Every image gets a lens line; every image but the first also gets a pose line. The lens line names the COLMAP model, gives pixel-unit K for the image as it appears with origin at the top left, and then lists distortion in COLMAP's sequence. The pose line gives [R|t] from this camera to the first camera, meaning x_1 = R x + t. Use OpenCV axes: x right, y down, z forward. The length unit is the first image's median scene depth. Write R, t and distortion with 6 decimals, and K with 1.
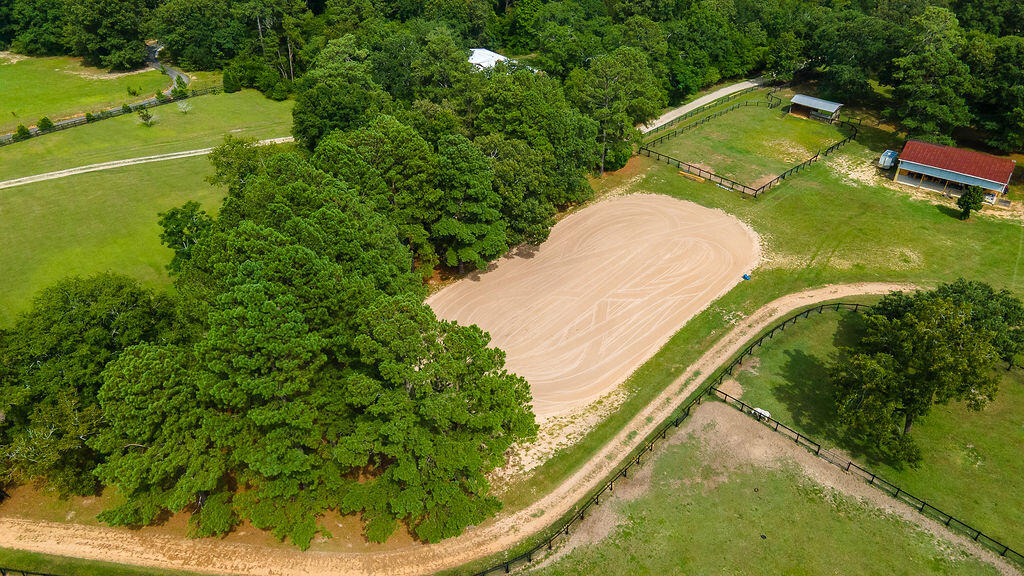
lens RADIAL K [[747.0, 0, 512.0], [0, 747.0, 288.0], [0, 0, 1]] dist [0.032099, 0.006485]
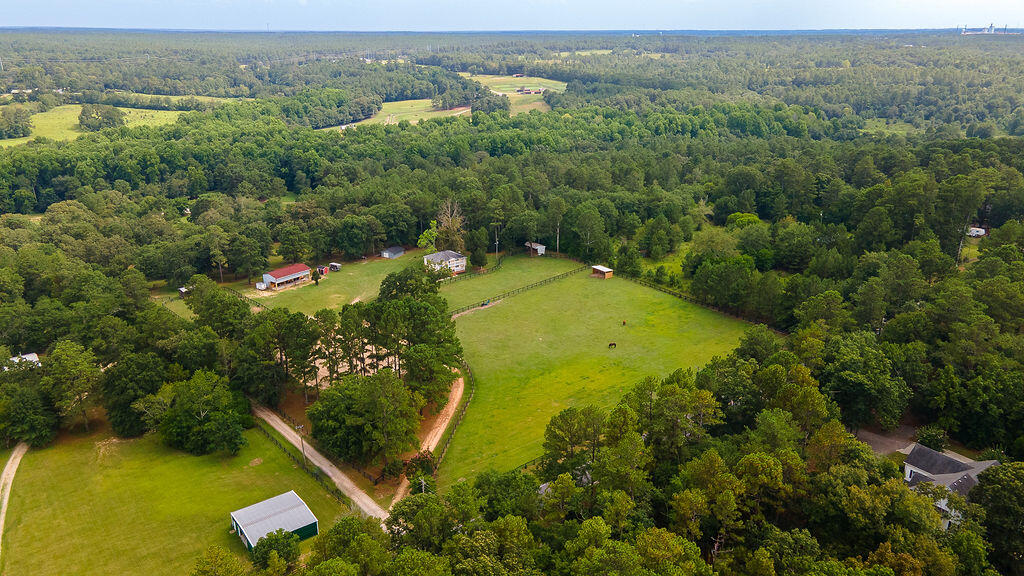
lens RADIAL K [[747.0, 0, 512.0], [0, 747.0, 288.0], [0, 0, 1]] dist [0.032099, 0.006485]
pose [[0.042203, -0.327448, 0.943926, -1.969142], [0.589031, 0.771269, 0.241217, -0.354748], [-0.807007, 0.545822, 0.225427, -0.032068]]
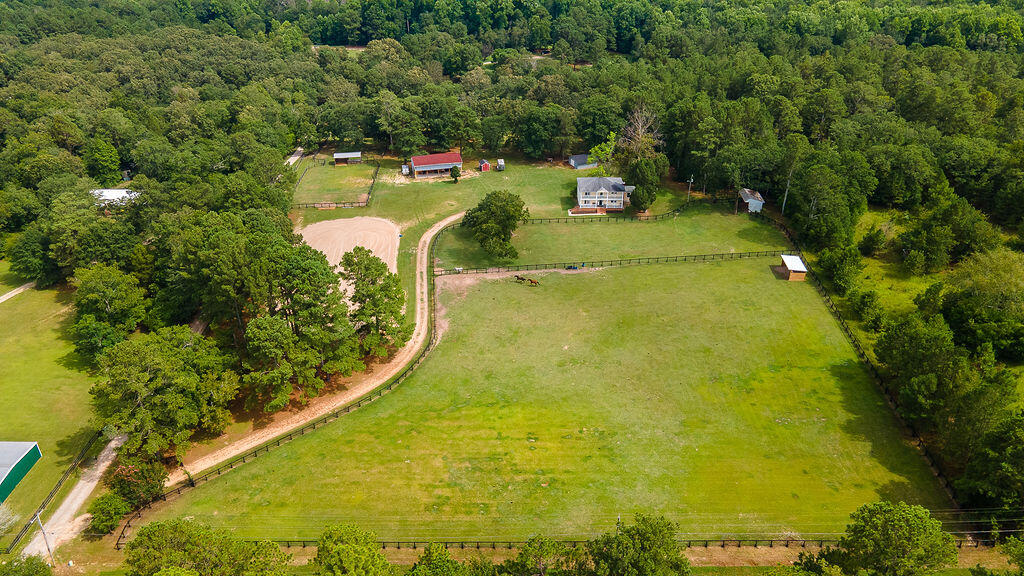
lens RADIAL K [[747.0, 0, 512.0], [0, 747.0, 288.0], [0, 0, 1]] dist [0.032099, 0.006485]
pose [[0.658514, -0.377053, 0.651299, -0.873365], [0.446345, 0.892469, 0.065383, 0.117019], [-0.605917, 0.247649, 0.755999, -0.653452]]
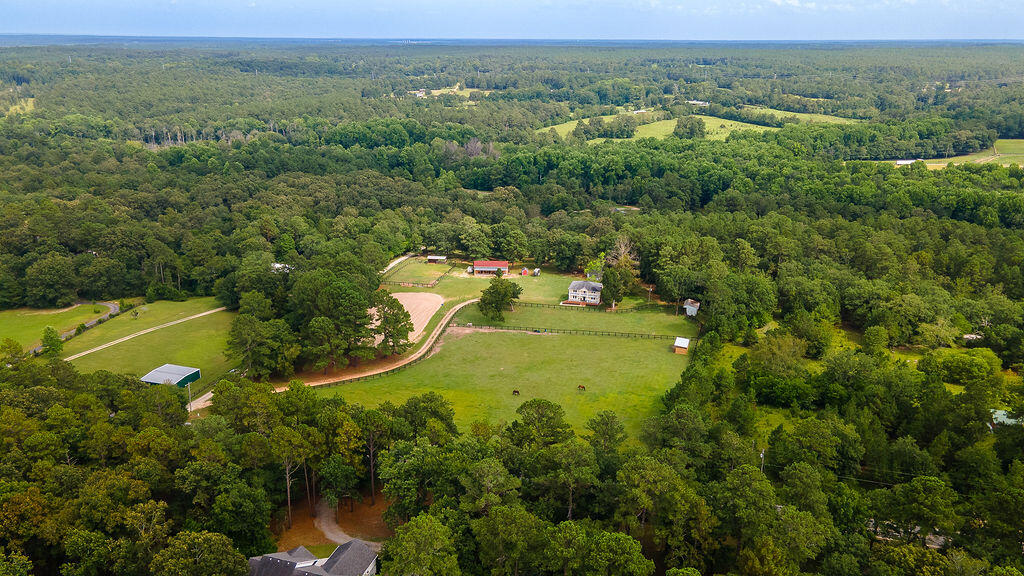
lens RADIAL K [[747.0, 0, 512.0], [0, 747.0, 288.0], [0, 0, 1]] dist [0.032099, 0.006485]
pose [[0.836631, -0.170414, 0.520584, -1.039107], [0.319544, 0.923747, -0.211149, 0.675000], [-0.444905, 0.343003, 0.827289, -1.670088]]
